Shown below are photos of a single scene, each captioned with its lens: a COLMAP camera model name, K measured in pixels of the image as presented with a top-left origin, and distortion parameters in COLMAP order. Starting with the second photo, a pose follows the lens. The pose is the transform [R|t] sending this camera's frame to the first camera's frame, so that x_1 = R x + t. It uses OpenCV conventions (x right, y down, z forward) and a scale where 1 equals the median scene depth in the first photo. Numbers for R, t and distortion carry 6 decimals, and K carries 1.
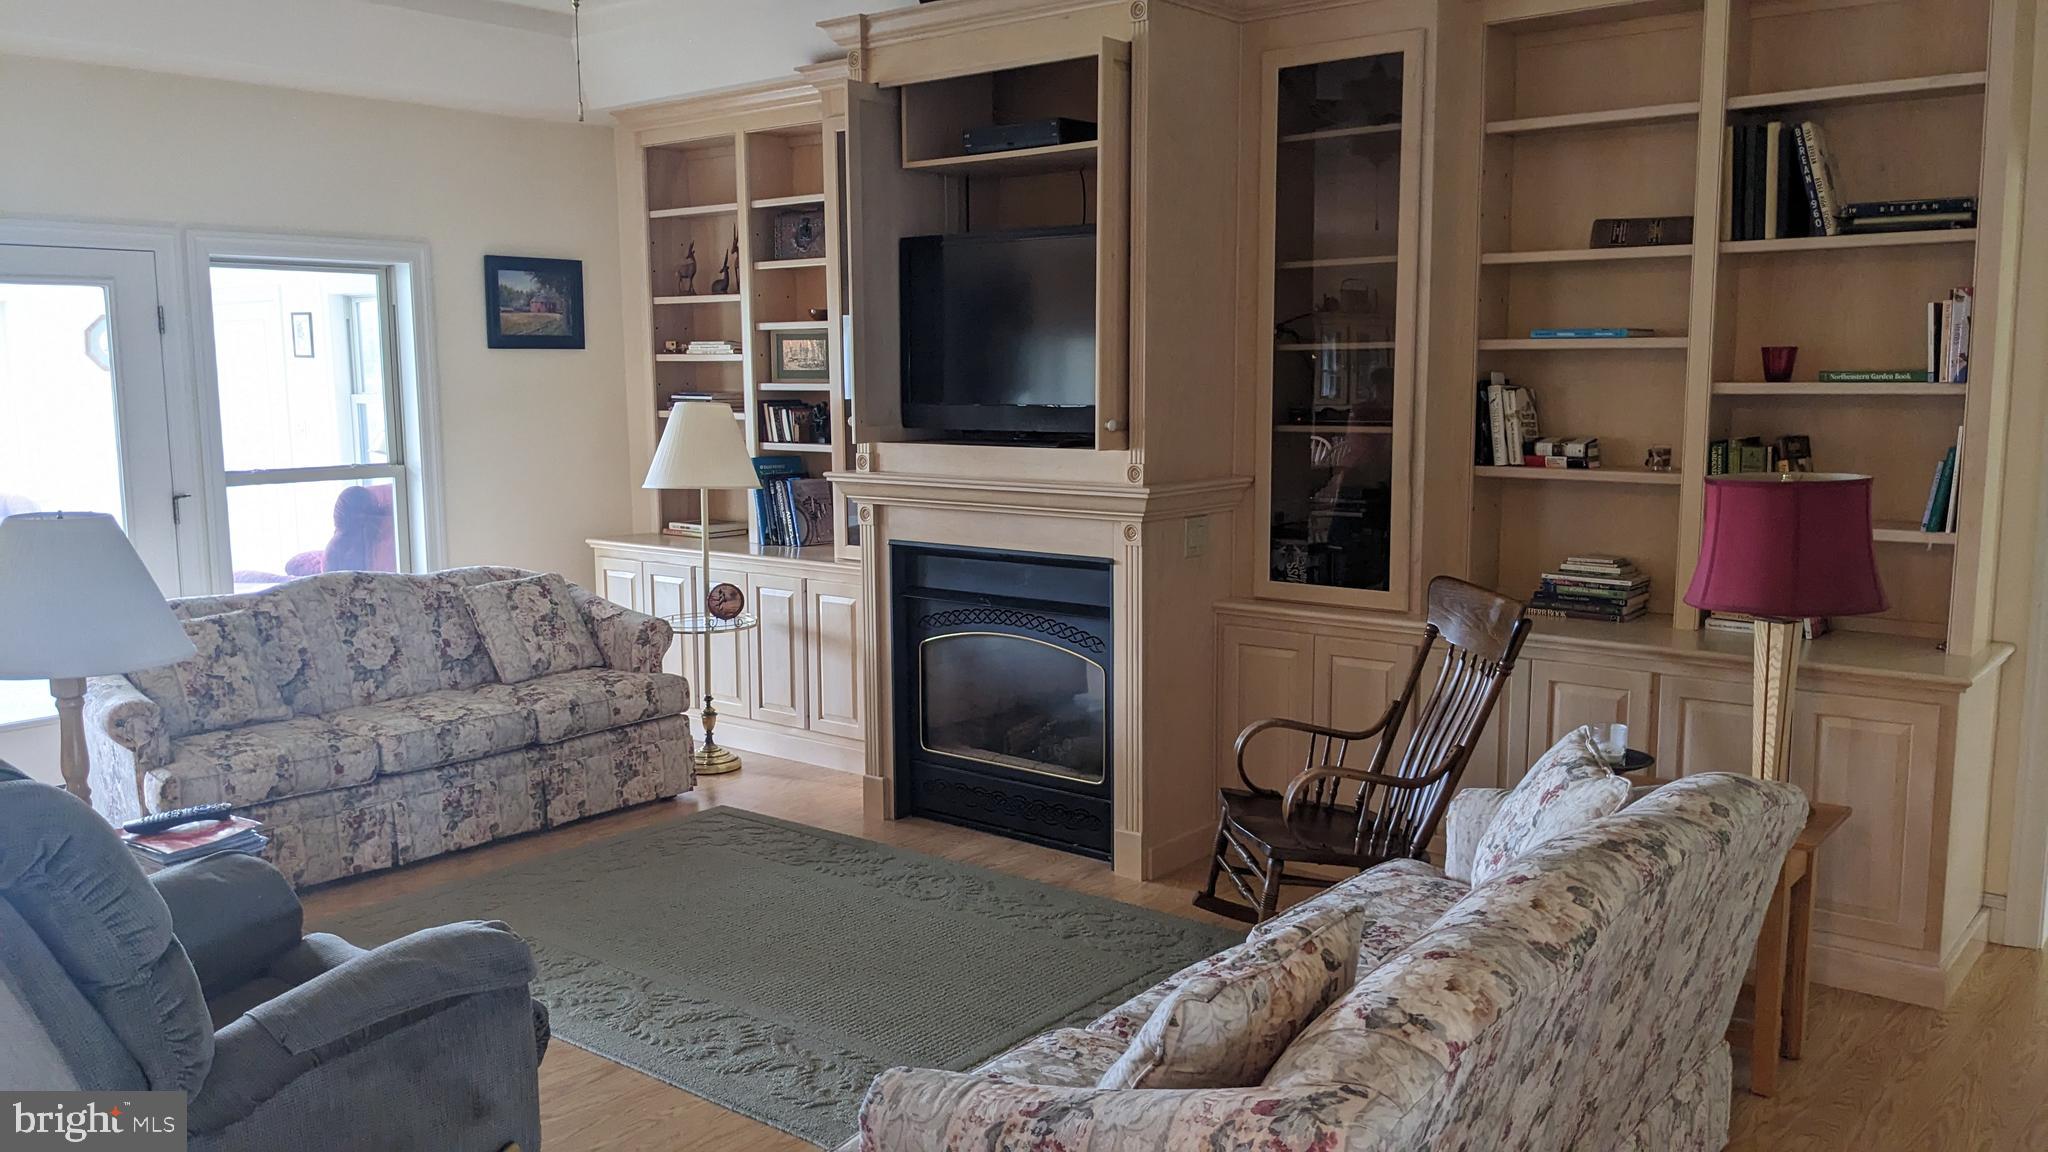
lens RADIAL K [[1626.2, 0, 1021.3], [0, 1626.2, 571.2], [0, 0, 1]] dist [0.037629, -0.045565]
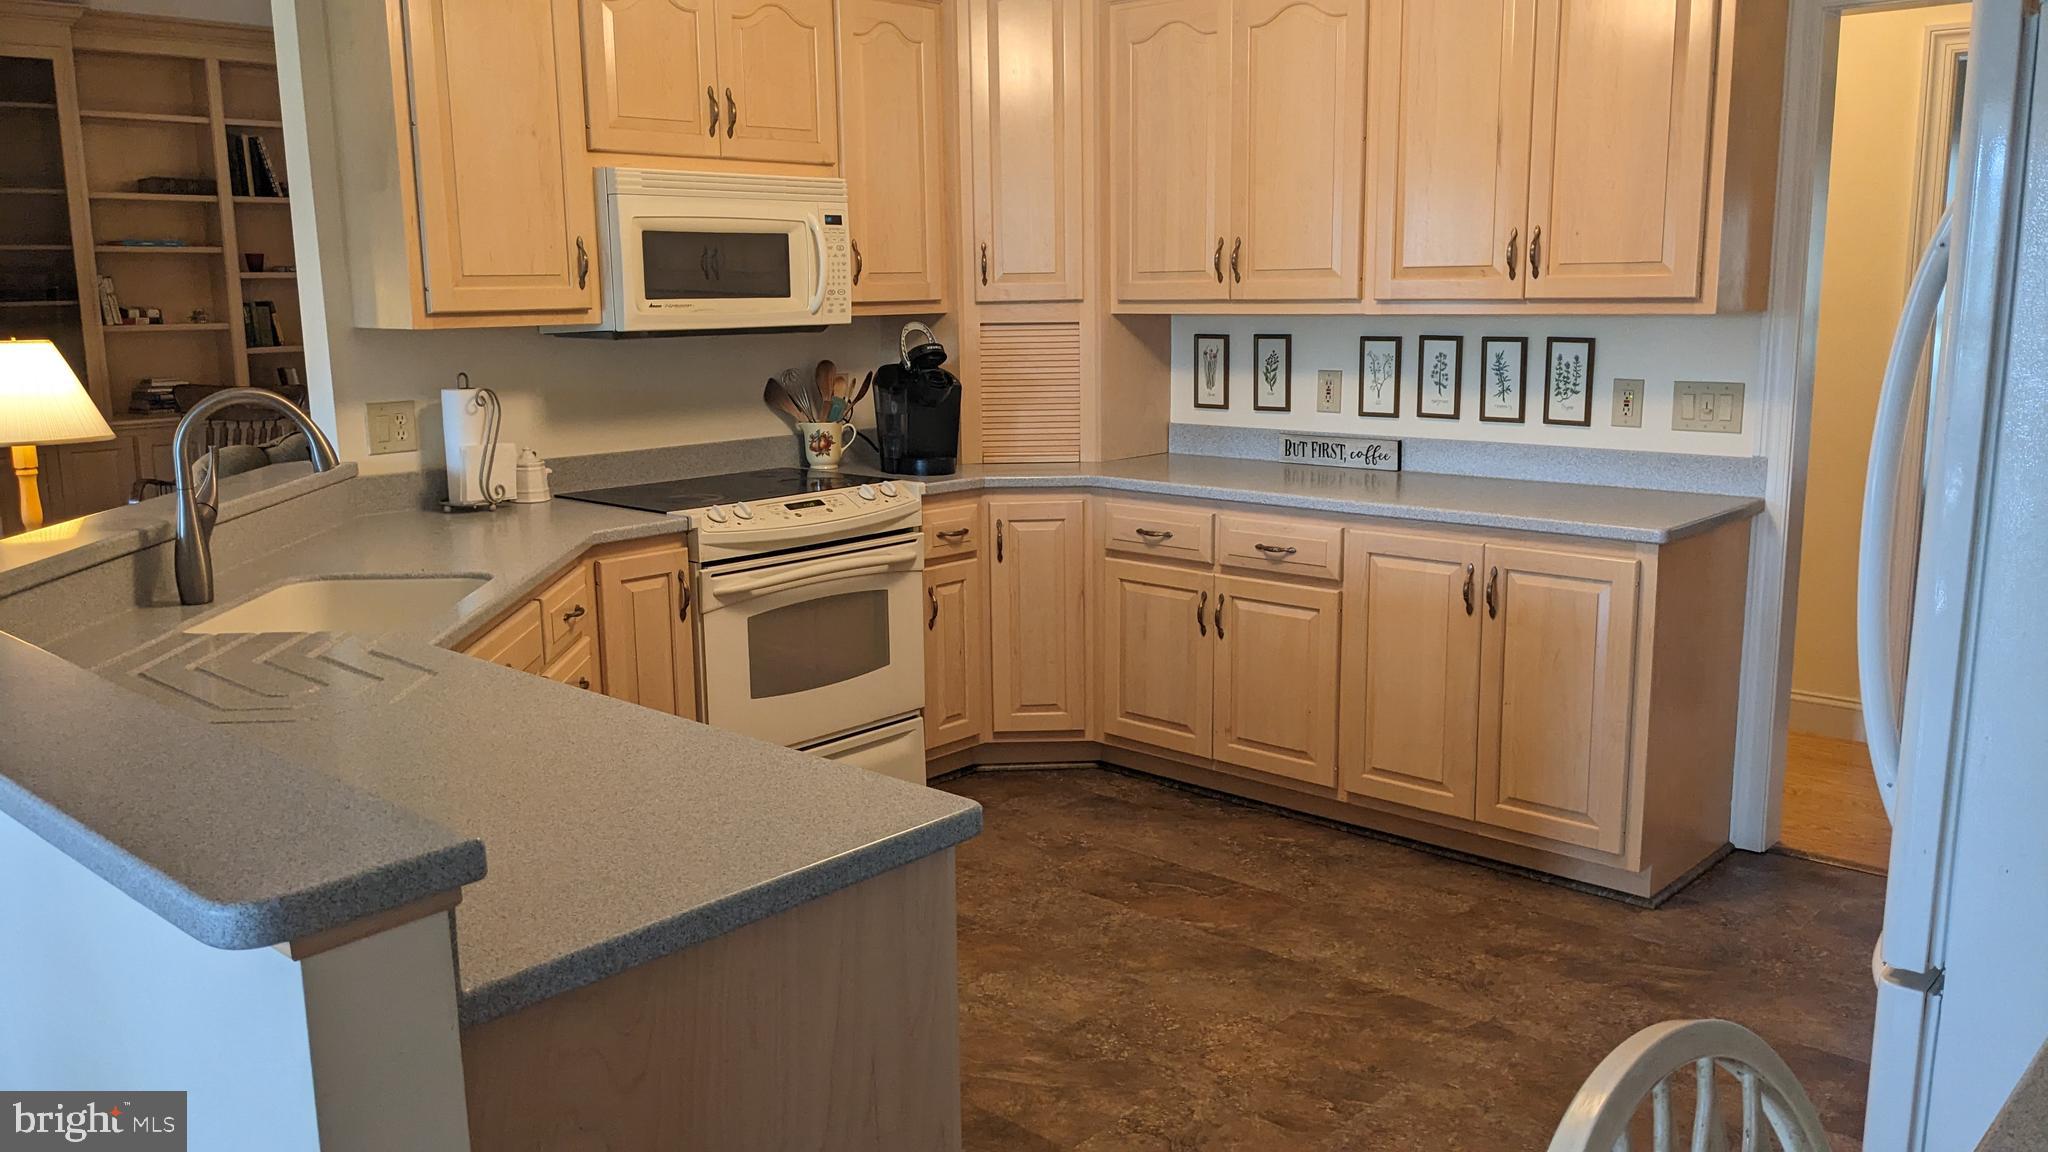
lens RADIAL K [[1626.2, 0, 1023.0], [0, 1626.2, 572.3], [0, 0, 1]] dist [0.037629, -0.045565]
pose [[0.048598, -0.165360, 0.985035, -1.374894], [0.139154, 0.977704, 0.157264, 0.047685], [-0.989078, 0.129429, 0.070525, 0.032499]]
